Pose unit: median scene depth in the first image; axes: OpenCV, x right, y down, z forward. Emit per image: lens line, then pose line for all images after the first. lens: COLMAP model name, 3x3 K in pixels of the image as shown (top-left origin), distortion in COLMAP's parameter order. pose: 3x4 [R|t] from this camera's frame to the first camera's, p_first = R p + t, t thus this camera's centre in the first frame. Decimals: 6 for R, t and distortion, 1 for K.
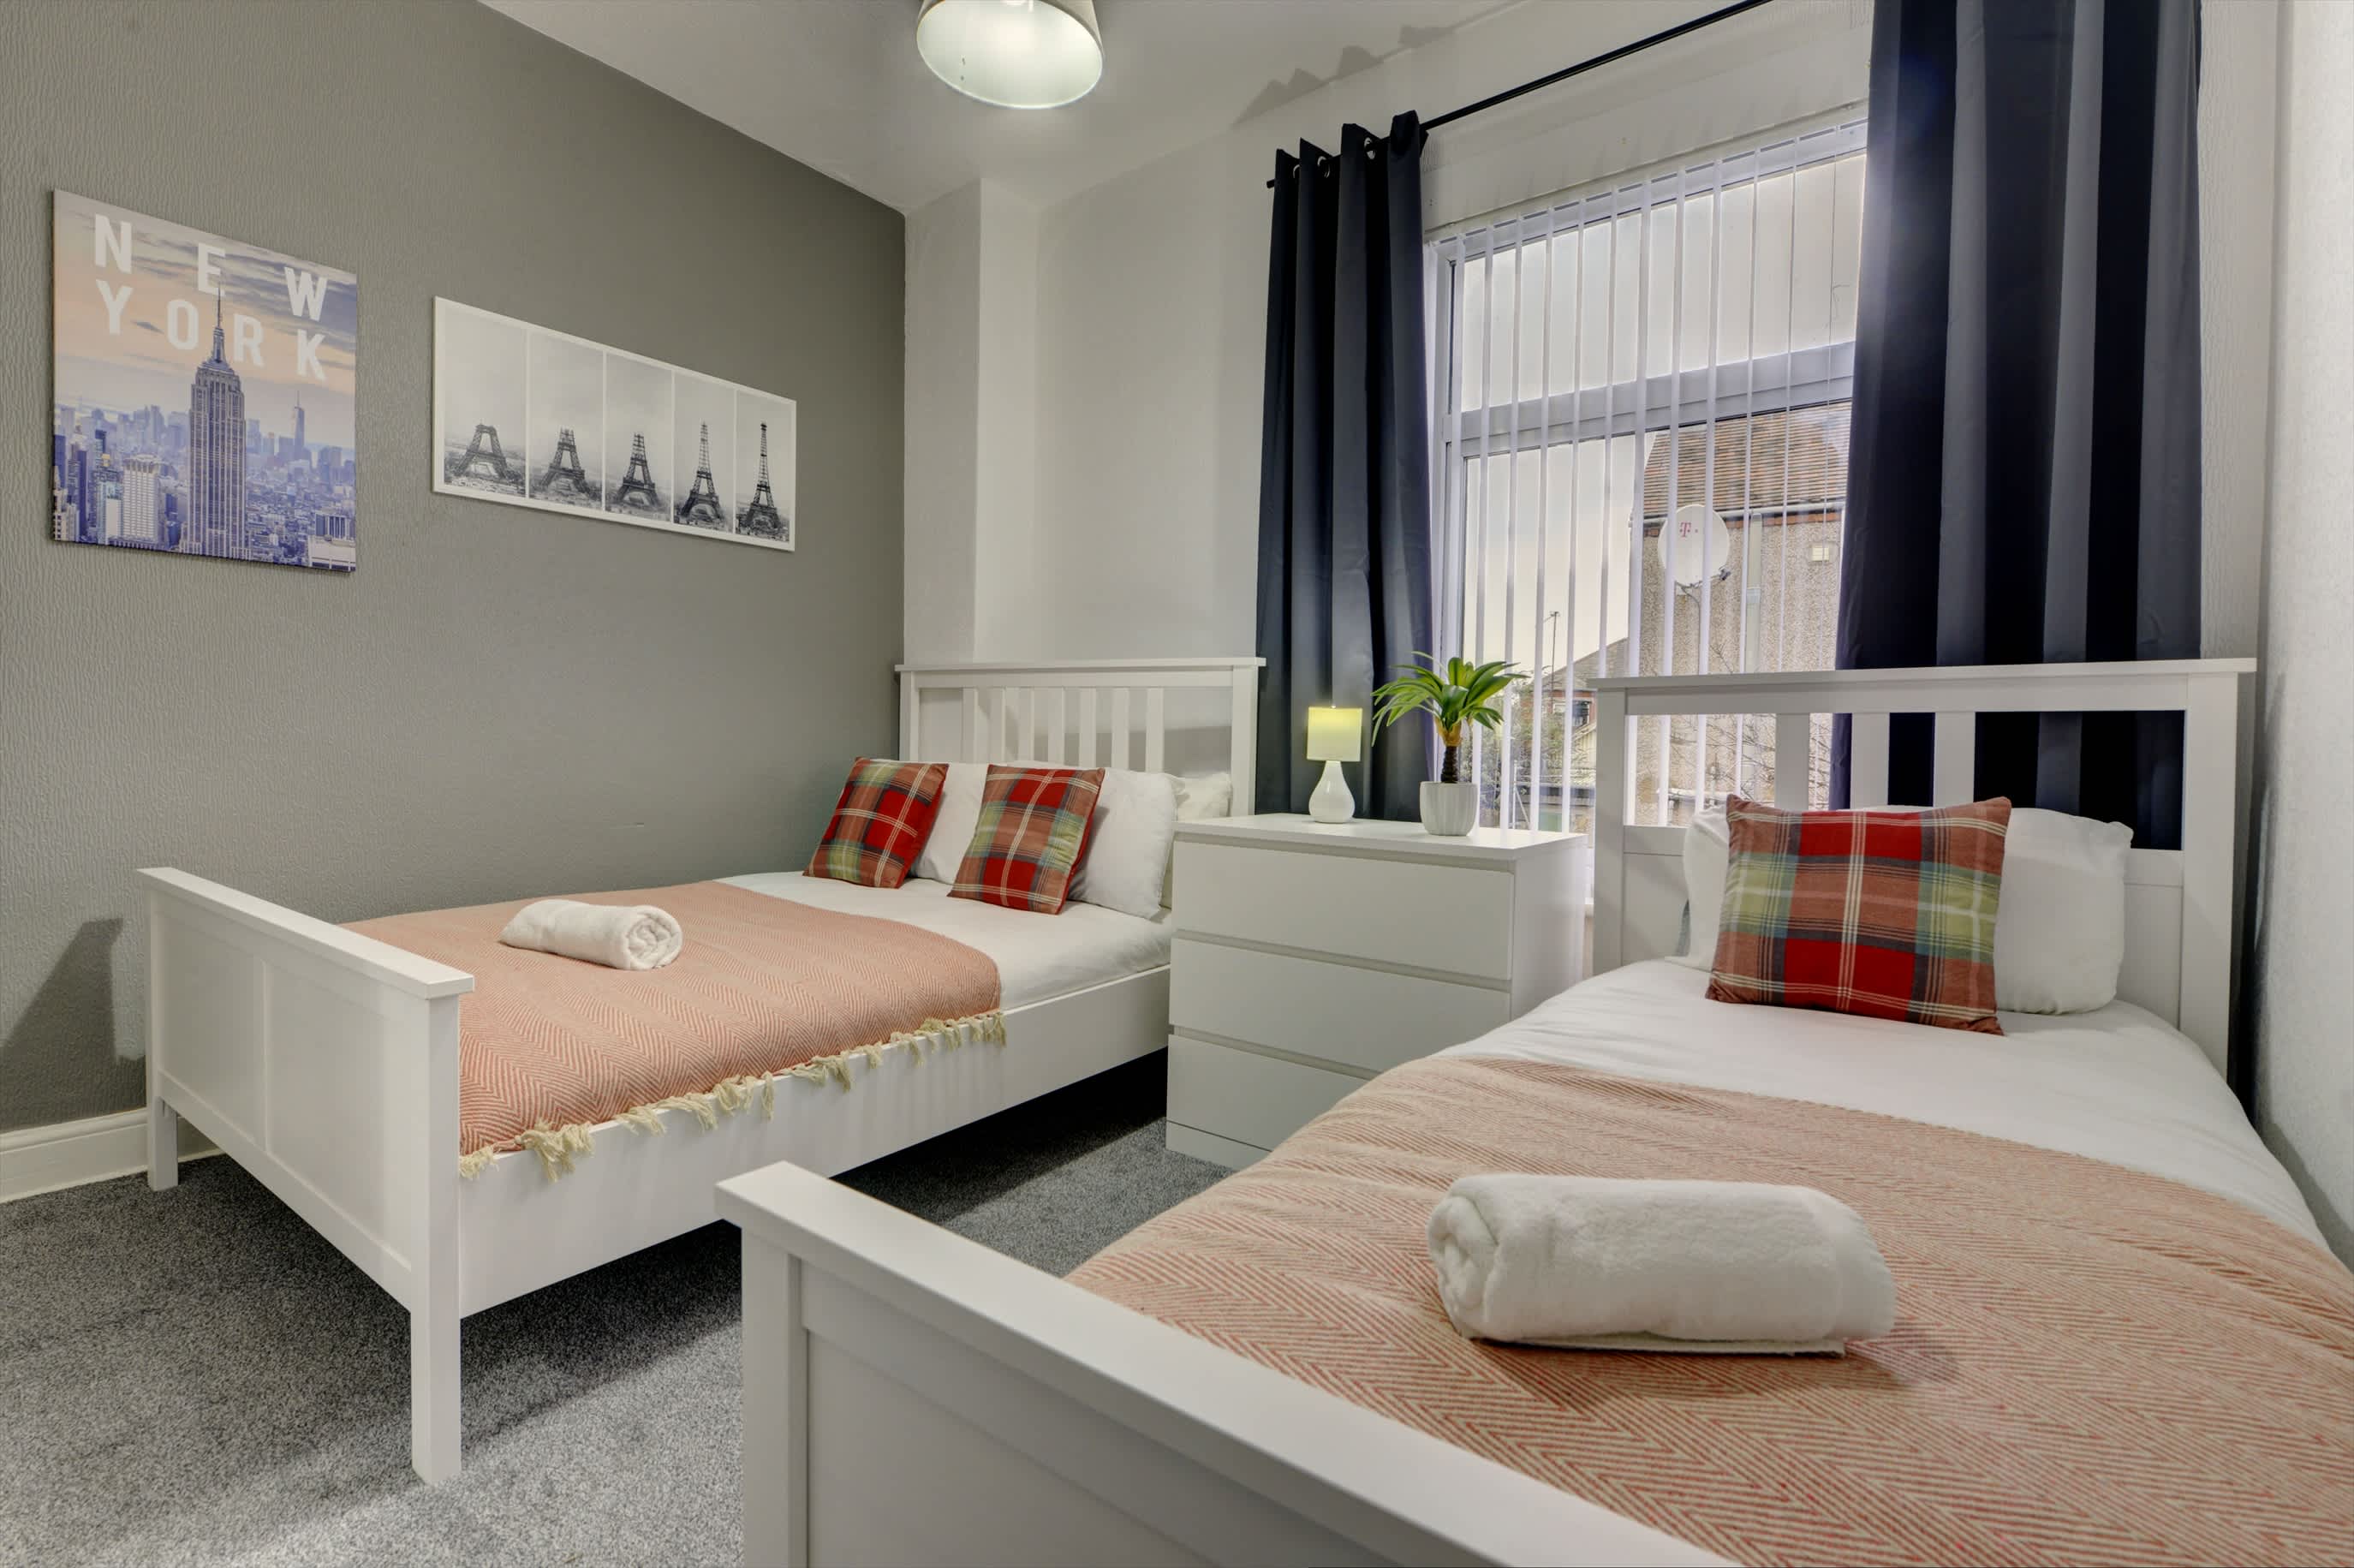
lens RADIAL K [[1065.5, 0, 1177.3], [0, 1065.5, 763.3], [0, 0, 1]] dist [-0.008148, -0.000961]
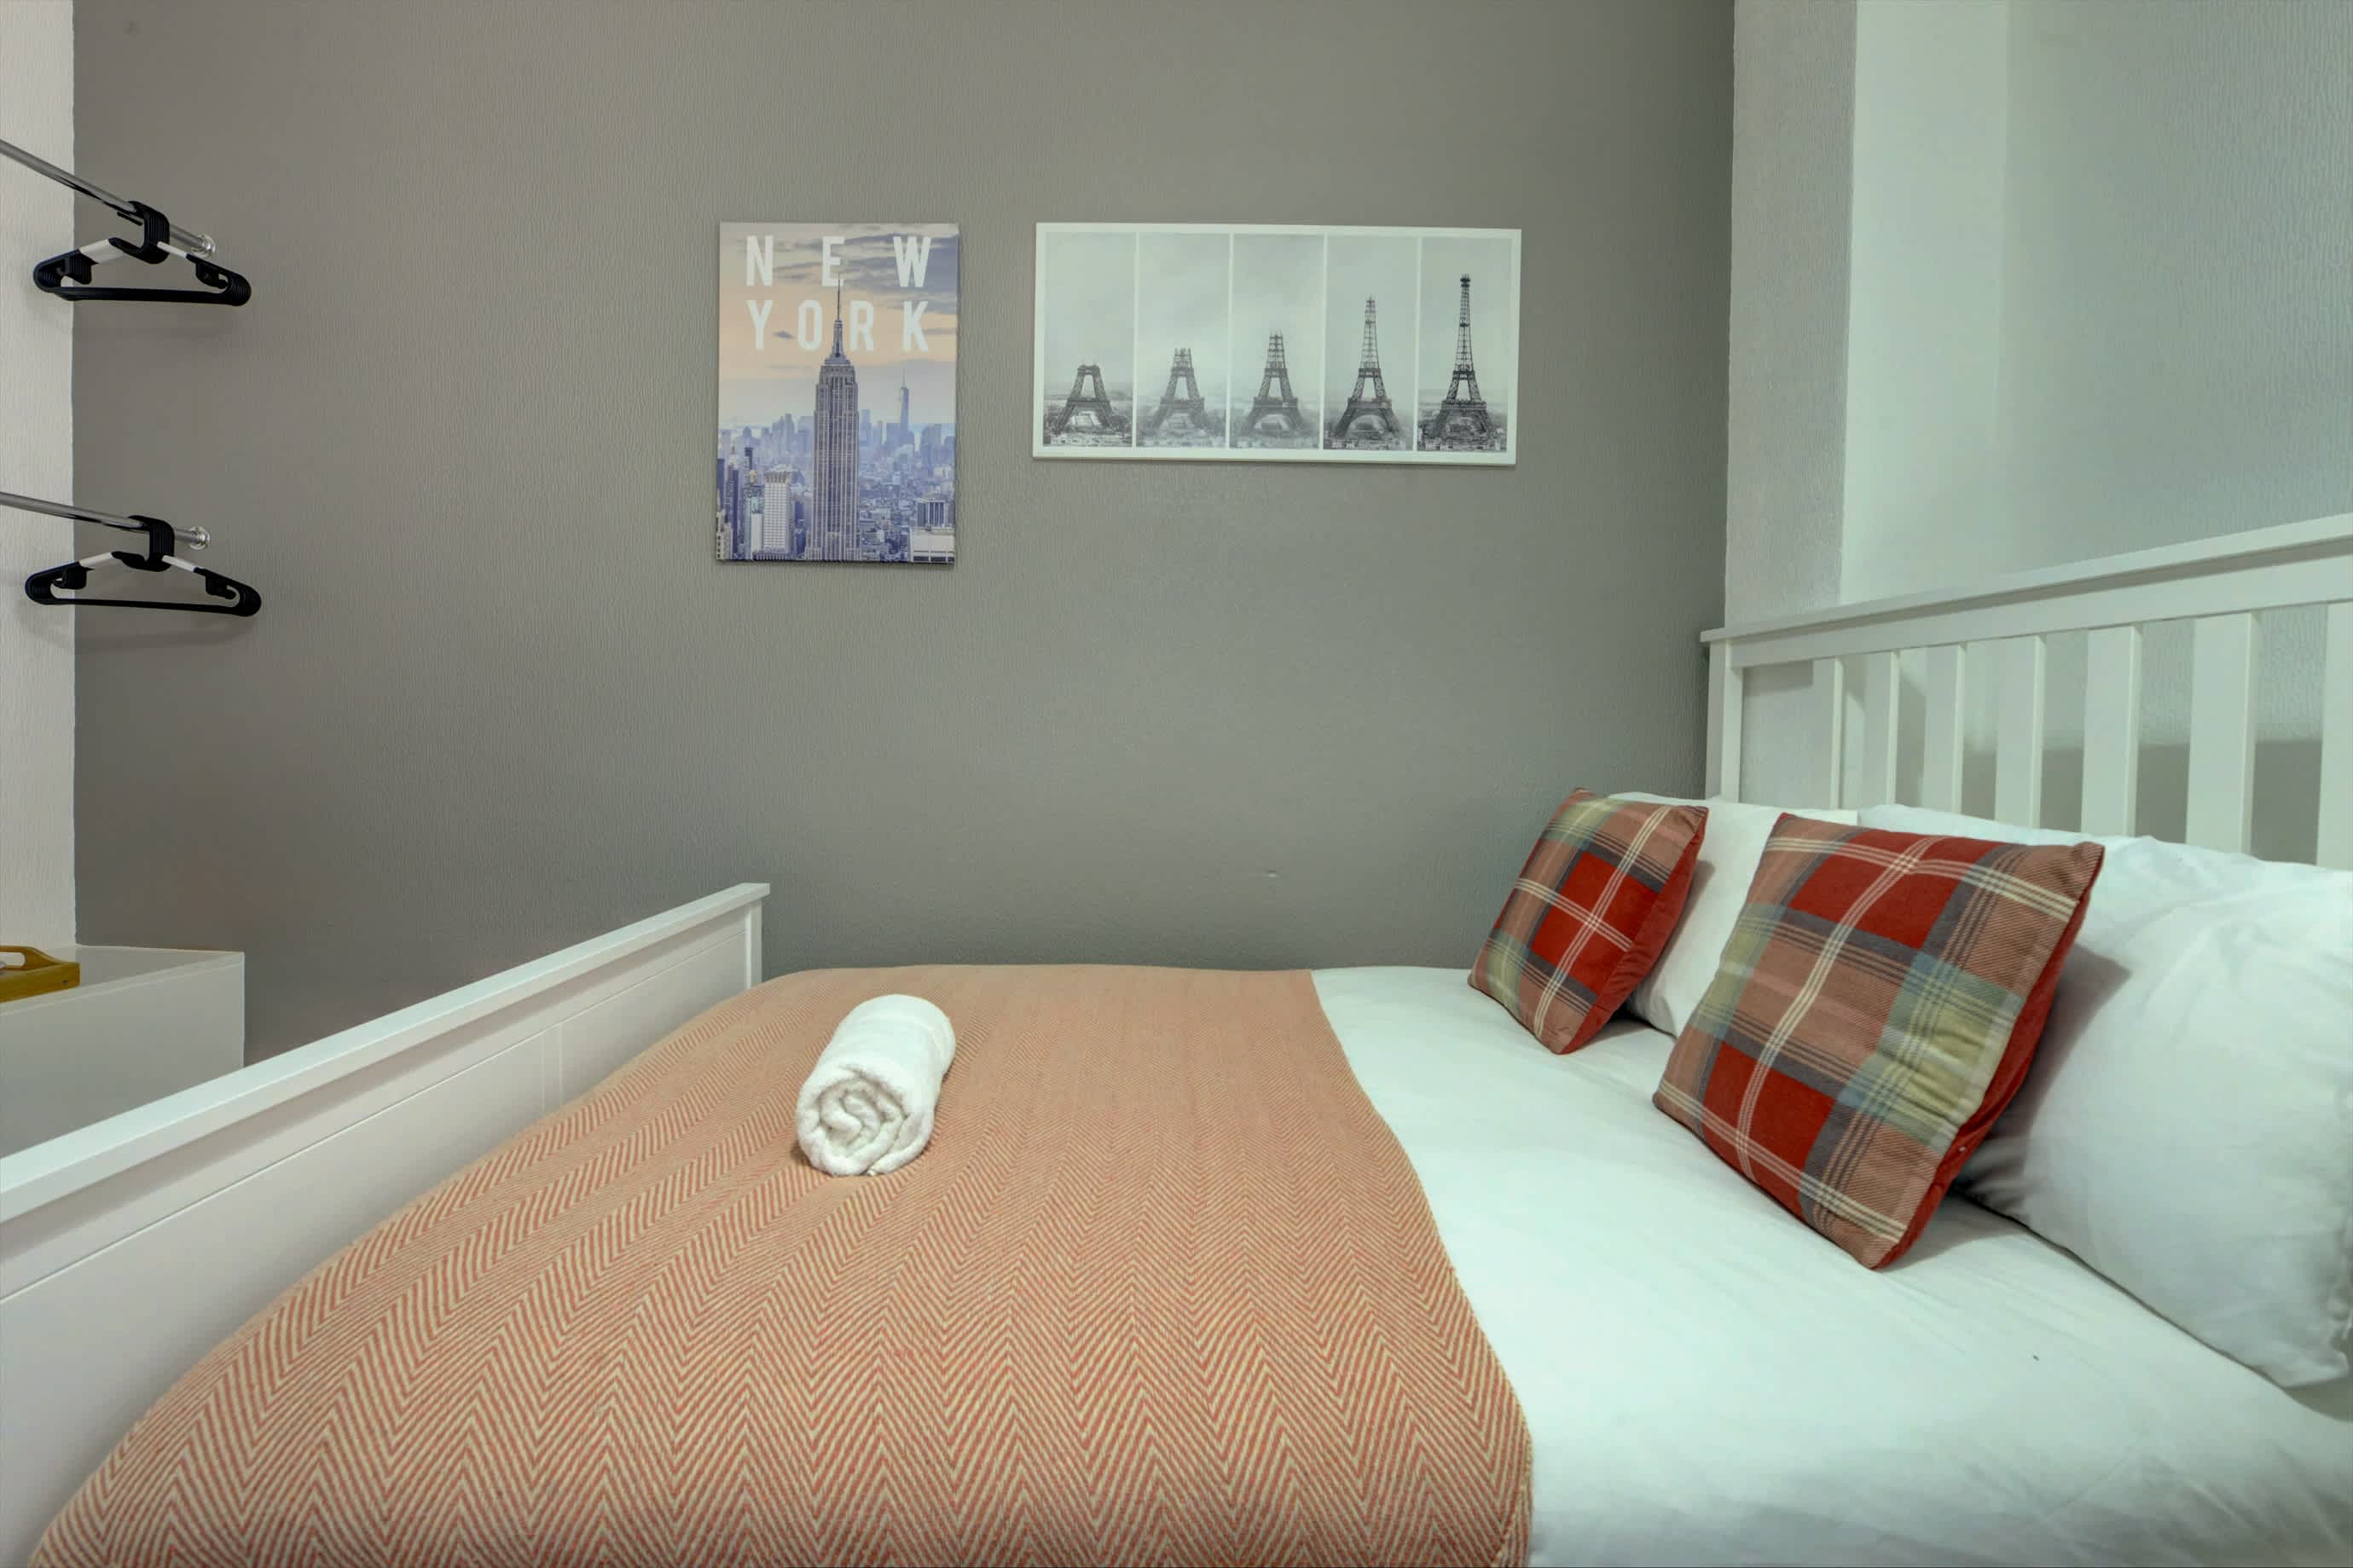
lens RADIAL K [[1007.4, 0, 1171.6], [0, 1007.4, 772.6], [0, 0, 1]] dist [-0.010937, -0.000544]
pose [[0.601728, 0.014596, -0.798568, 0.002133], [-0.026114, 0.999658, -0.001405, -0.010126], [0.798274, 0.021700, 0.601903, 0.653438]]
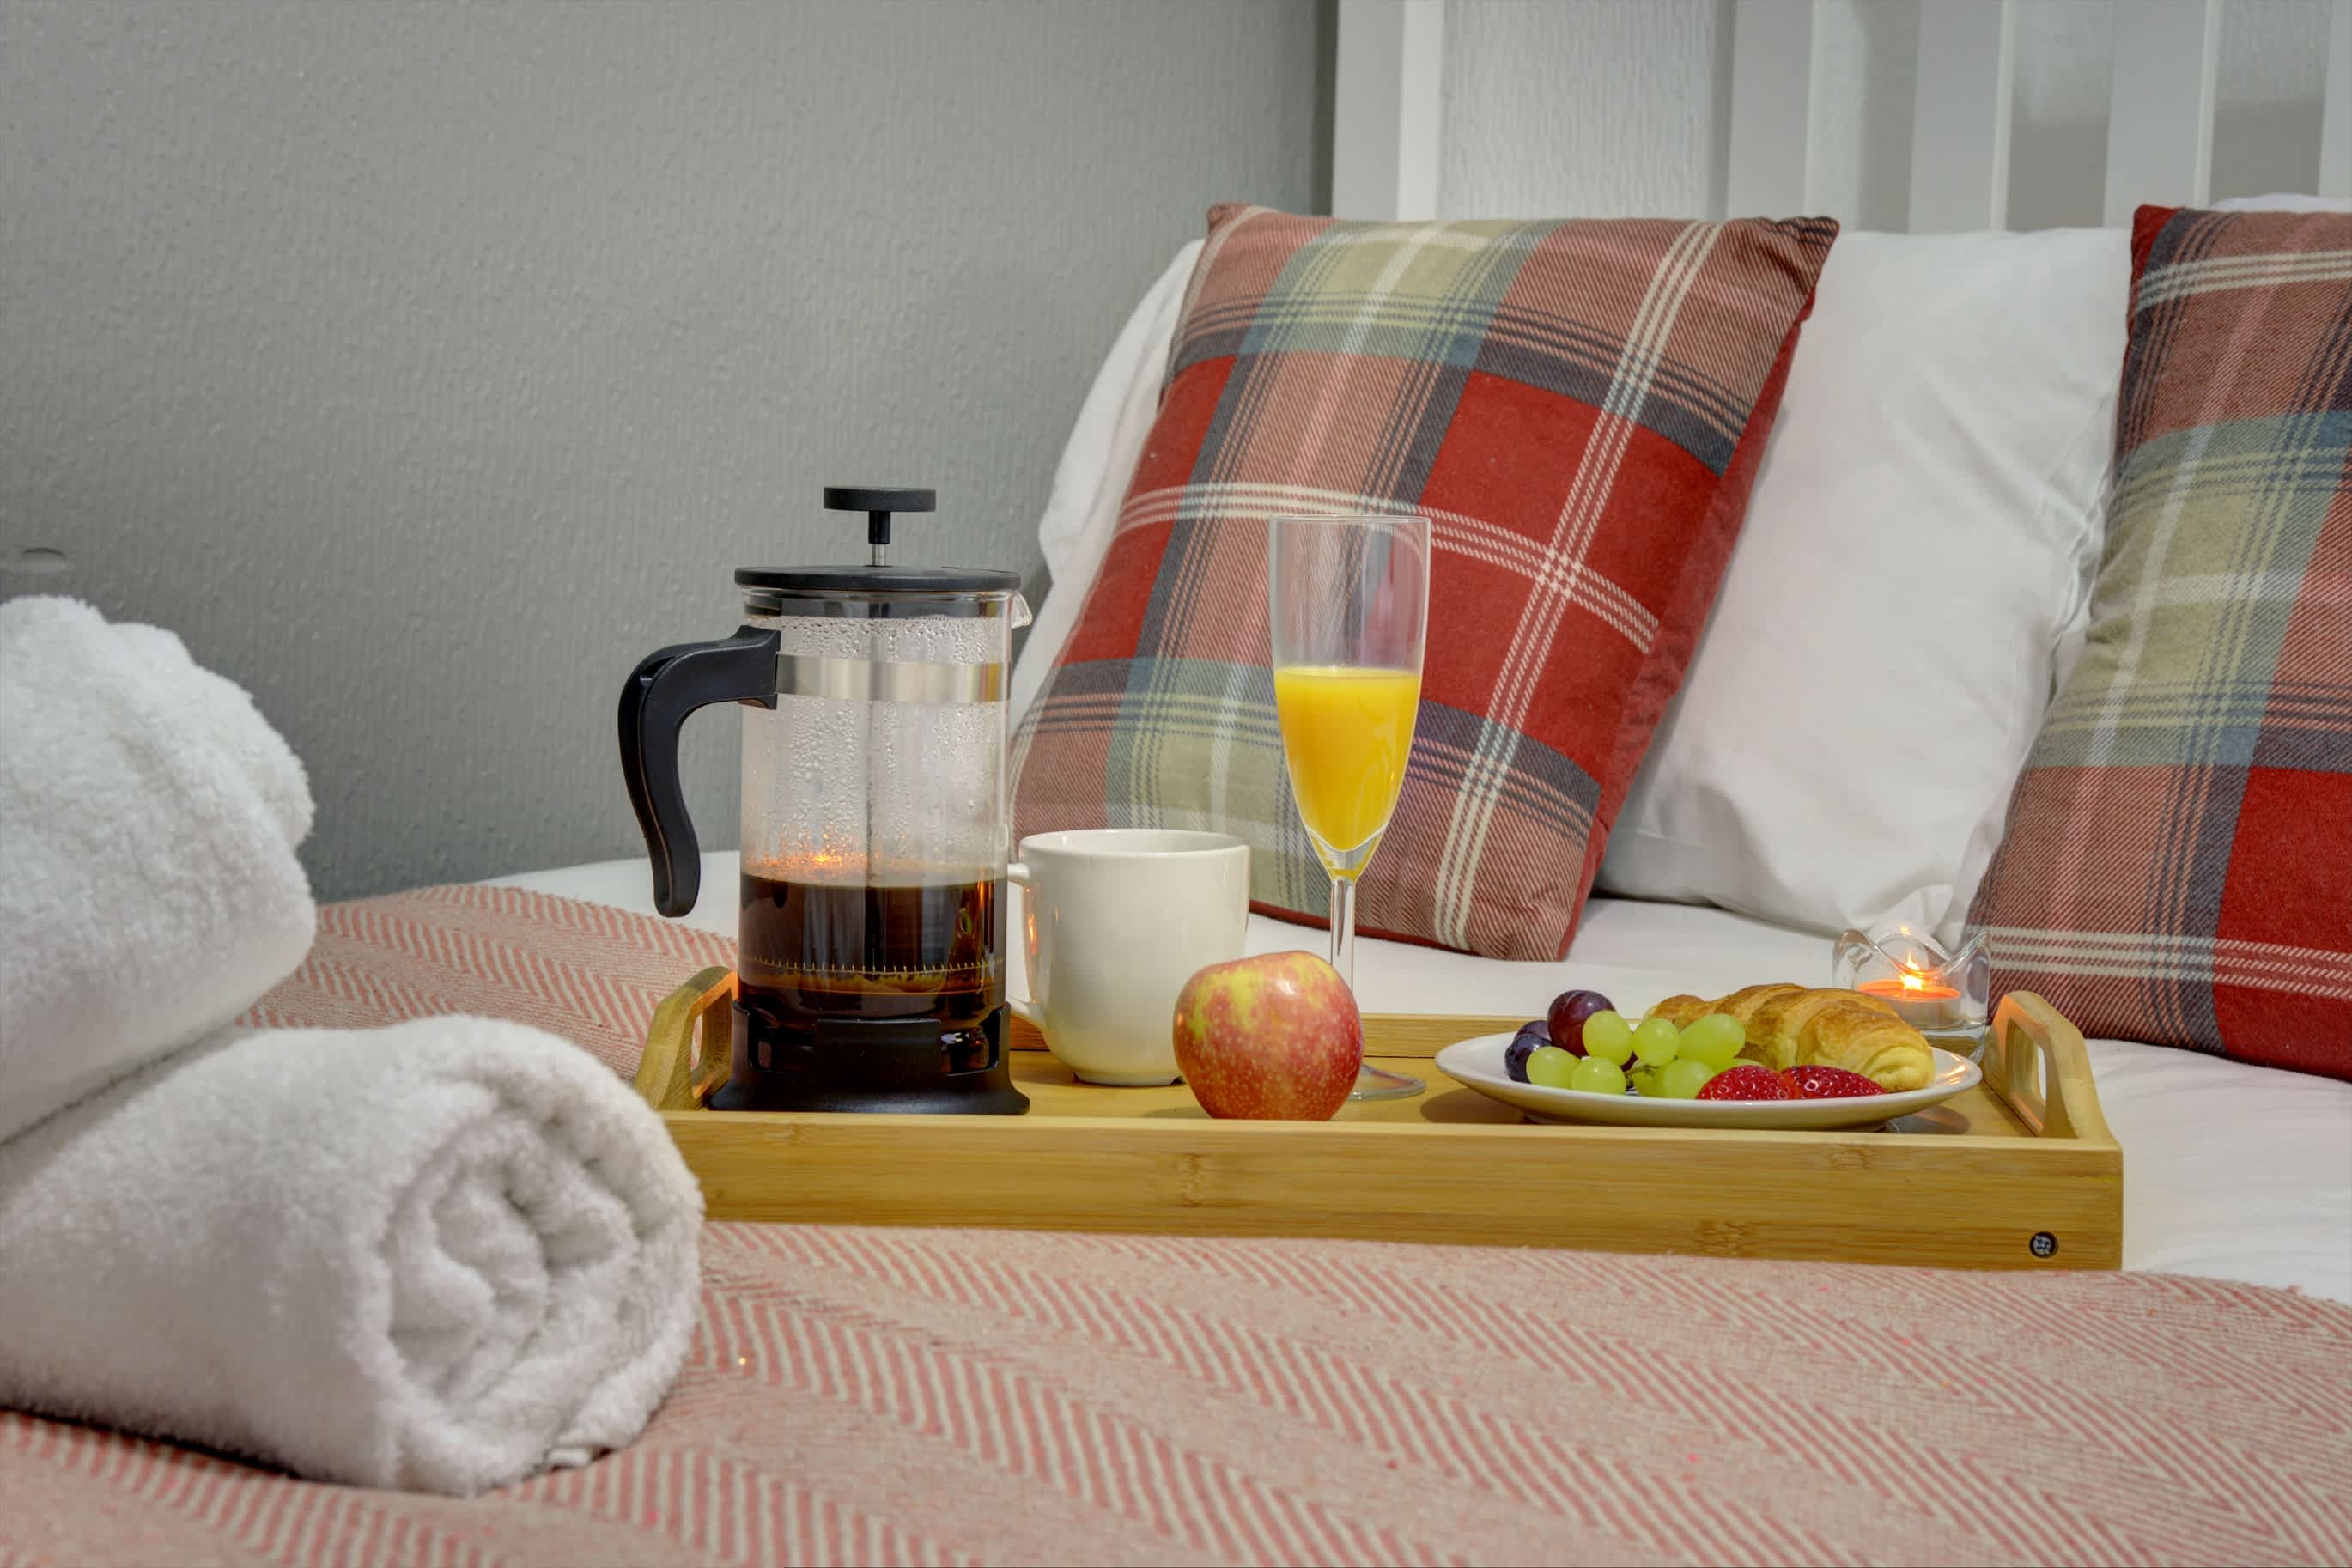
lens RADIAL K [[4460.5, 0, 1243.3], [0, 4460.5, 776.9], [0, 0, 1]] dist [0.218861, -0.048615]
pose [[0.991550, 0.019730, -0.128216, -0.263438], [-0.010977, 0.997583, 0.068617, 0.049881], [0.129259, -0.066630, 0.989370, 0.350539]]
